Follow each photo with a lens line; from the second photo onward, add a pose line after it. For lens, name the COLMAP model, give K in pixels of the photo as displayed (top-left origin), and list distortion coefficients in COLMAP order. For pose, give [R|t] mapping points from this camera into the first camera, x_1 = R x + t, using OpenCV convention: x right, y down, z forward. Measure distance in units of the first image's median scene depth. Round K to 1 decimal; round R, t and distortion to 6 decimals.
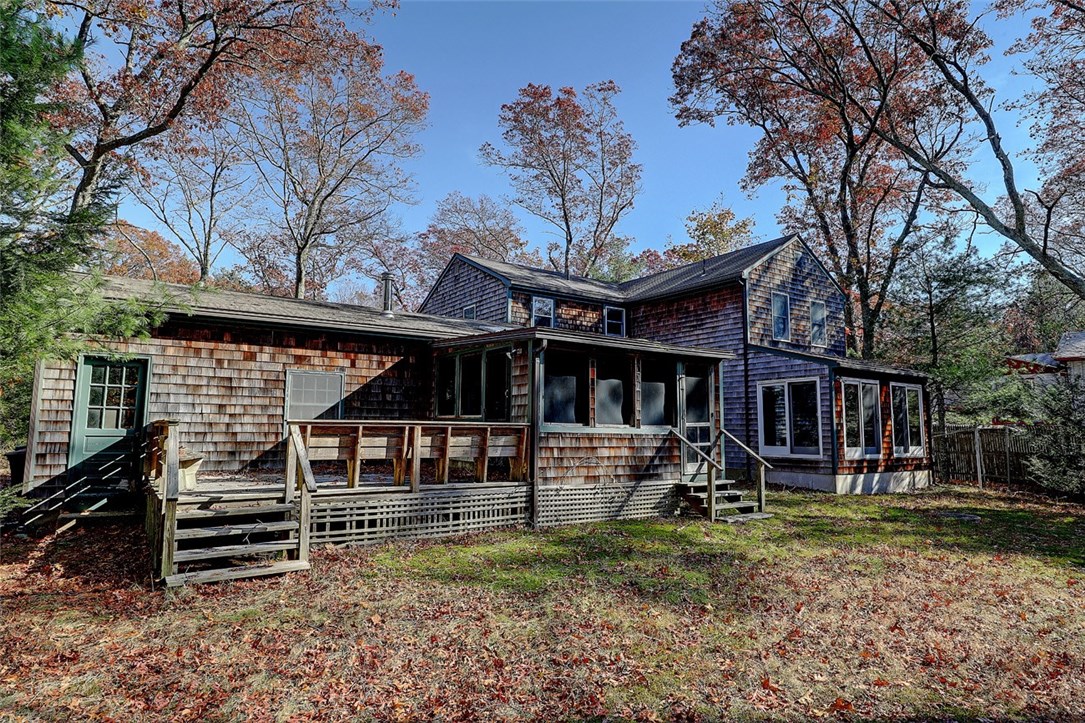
lens RADIAL K [[607.5, 0, 542.5], [0, 607.5, 361.5], [0, 0, 1]] dist [0.002295, 0.000324]
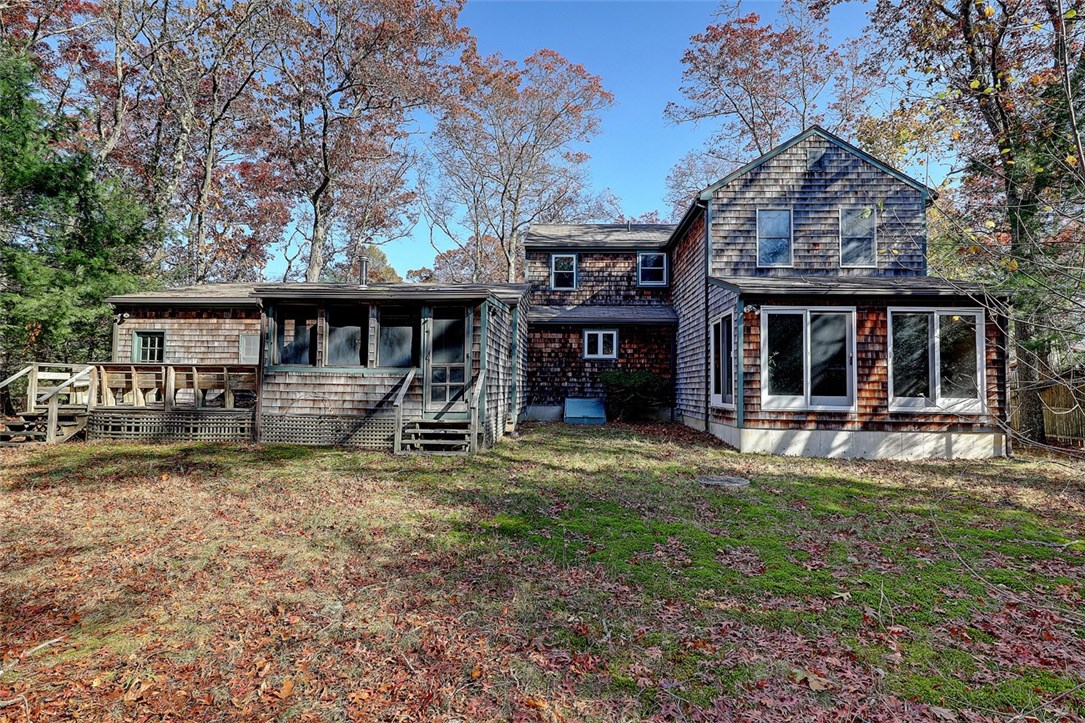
lens RADIAL K [[555.9, 0, 542.5], [0, 555.9, 361.5], [0, 0, 1]] dist [0.002768, 0.000387]
pose [[0.796805, -0.025423, -0.603701, 0.941203], [0.061001, 0.997395, 0.038510, 0.070101], [0.601149, -0.067511, 0.796280, 0.338611]]
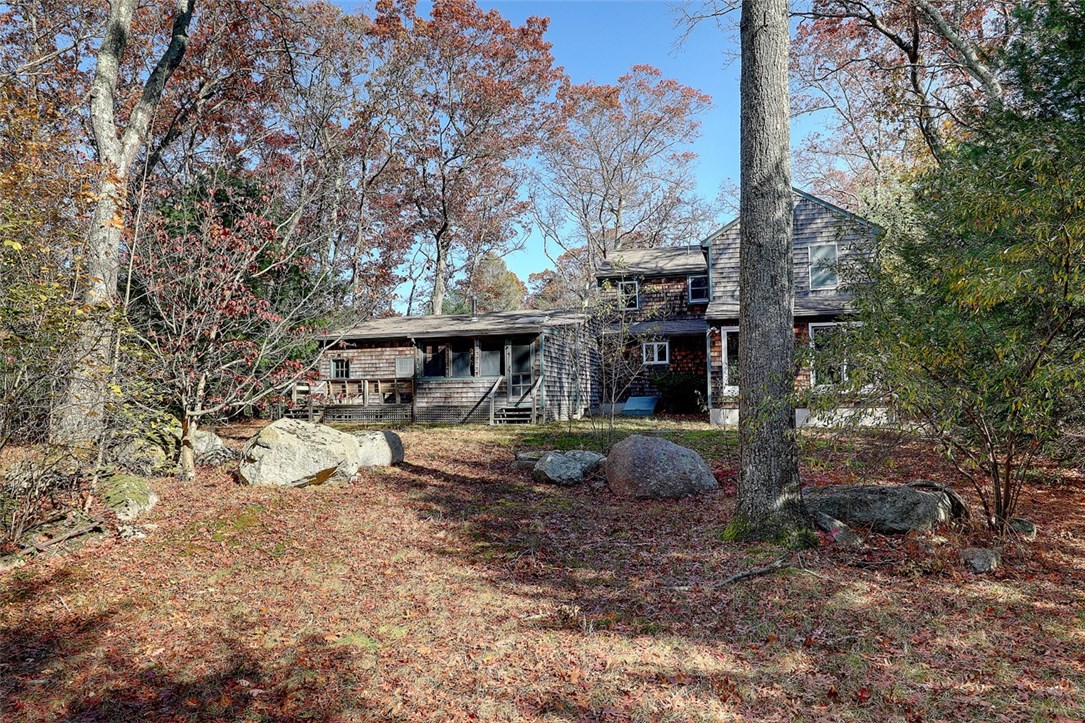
lens RADIAL K [[697.0, 0, 542.5], [0, 697.0, 361.5], [0, 0, 1]] dist [0.000398, 0.000082]
pose [[0.629838, -0.060176, -0.774392, 1.775307], [0.105437, 0.994390, 0.008484, 0.059151], [0.769537, -0.086993, 0.632649, -0.179474]]
